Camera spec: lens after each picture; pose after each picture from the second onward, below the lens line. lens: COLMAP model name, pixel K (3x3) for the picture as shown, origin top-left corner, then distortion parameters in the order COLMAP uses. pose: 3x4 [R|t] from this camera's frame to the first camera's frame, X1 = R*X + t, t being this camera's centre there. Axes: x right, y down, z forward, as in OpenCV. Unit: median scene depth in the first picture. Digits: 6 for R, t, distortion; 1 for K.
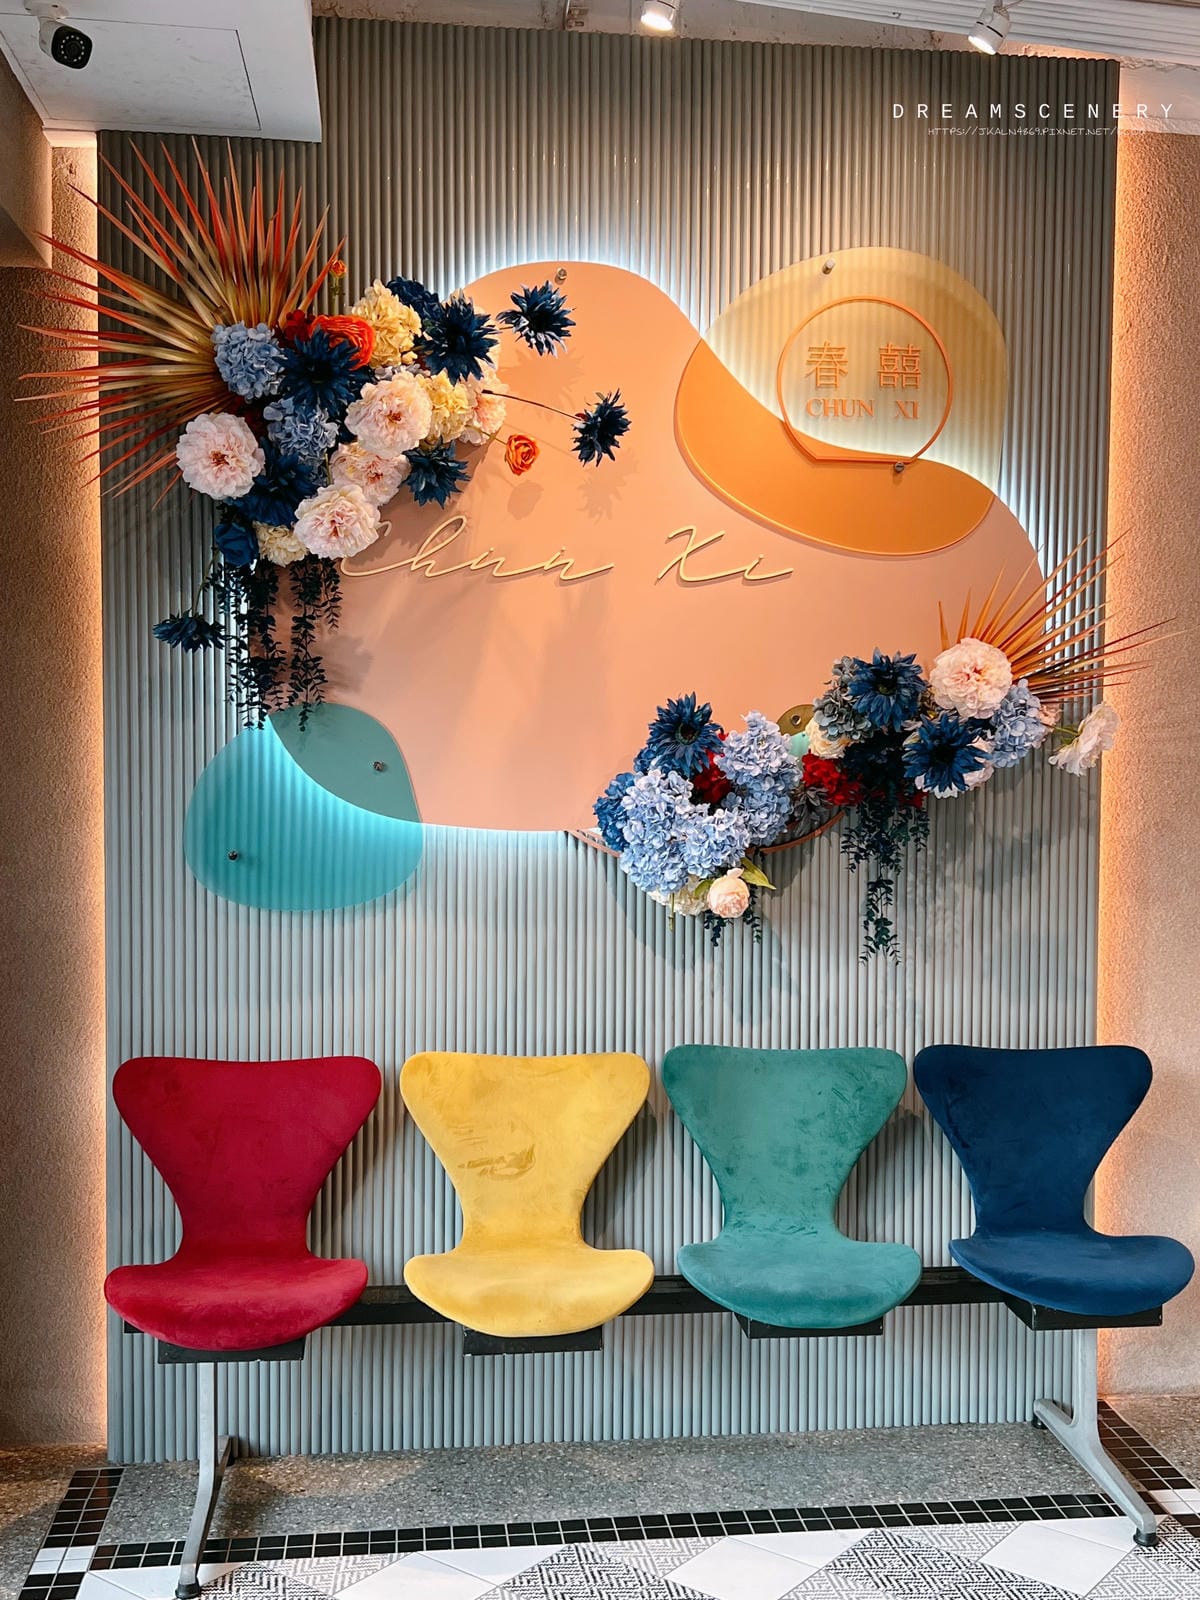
lens RADIAL K [[1602.0, 0, 604.1], [0, 1602.0, 826.6], [0, 0, 1]] dist [0.160388, -0.432253]
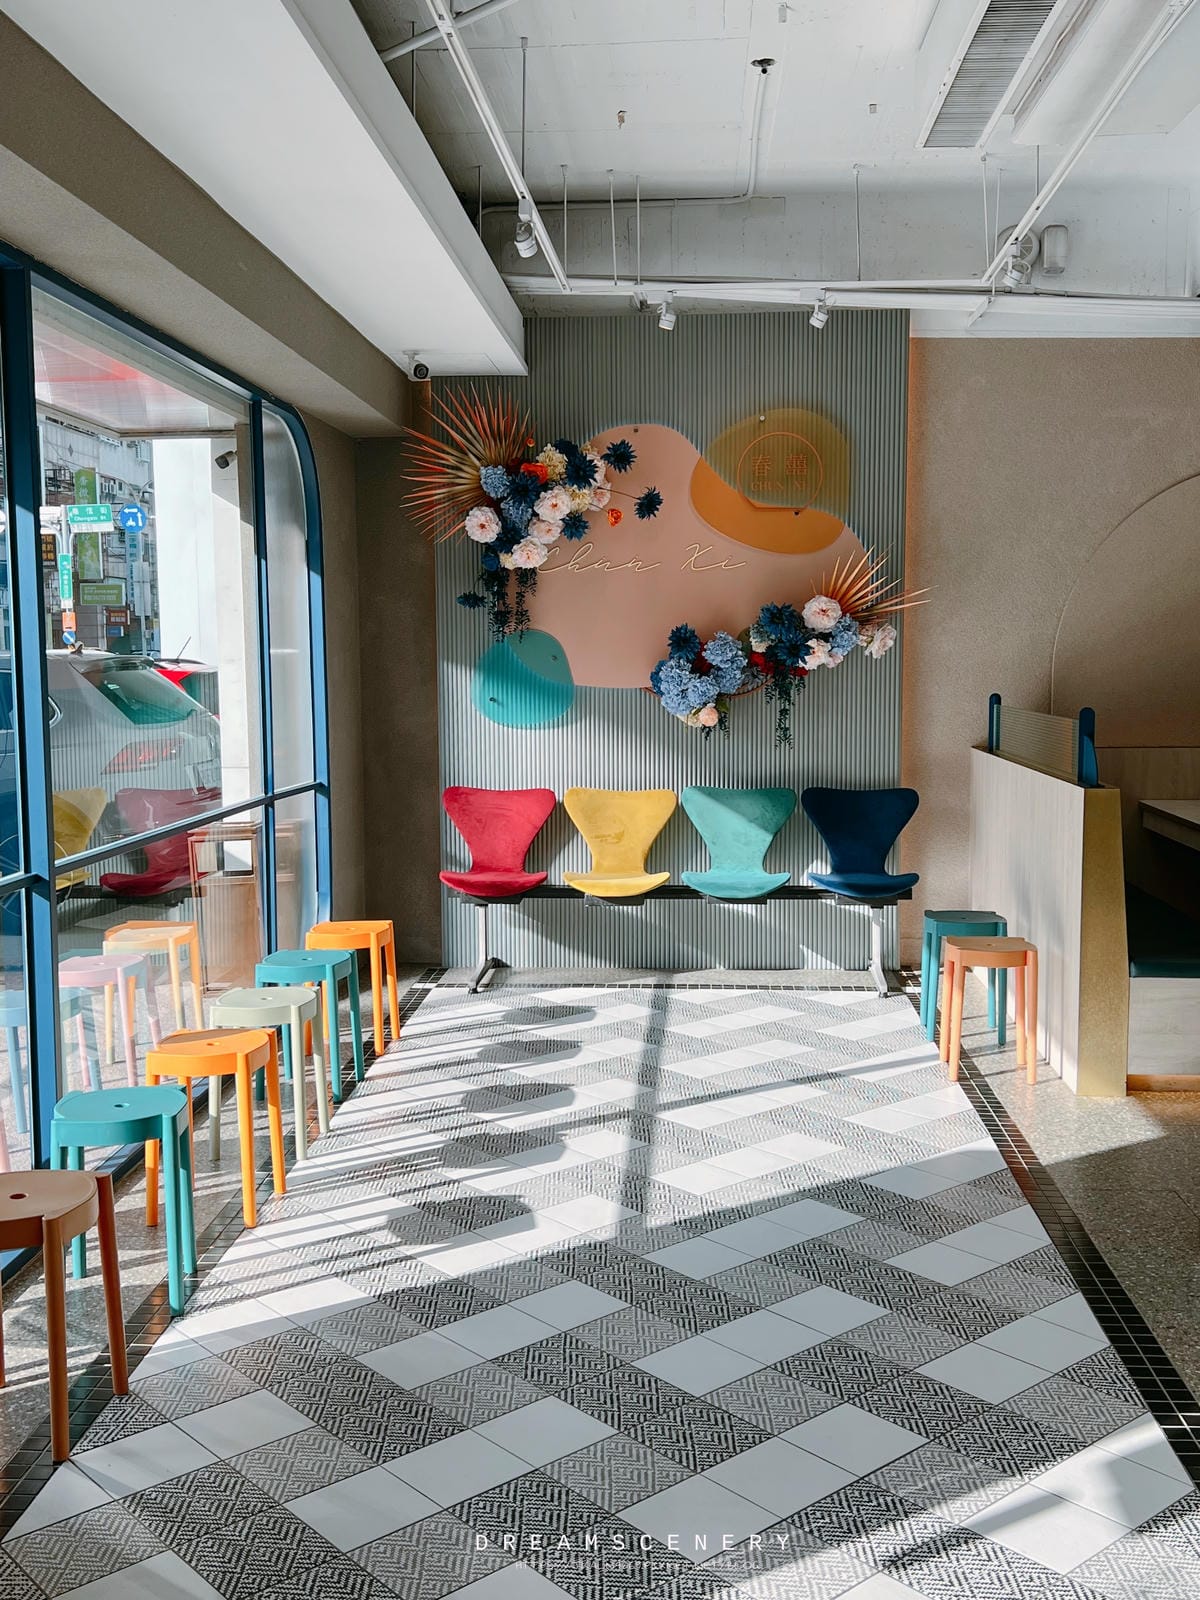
lens RADIAL K [[1602.0, 0, 604.1], [0, 1602.0, 826.6], [0, 0, 1]] dist [0.160388, -0.432253]
pose [[0.980198, 0.010412, -0.197748, 0.379837], [0.004816, 0.997068, 0.076367, 0.025769], [0.197964, -0.075807, 0.977274, -1.207431]]
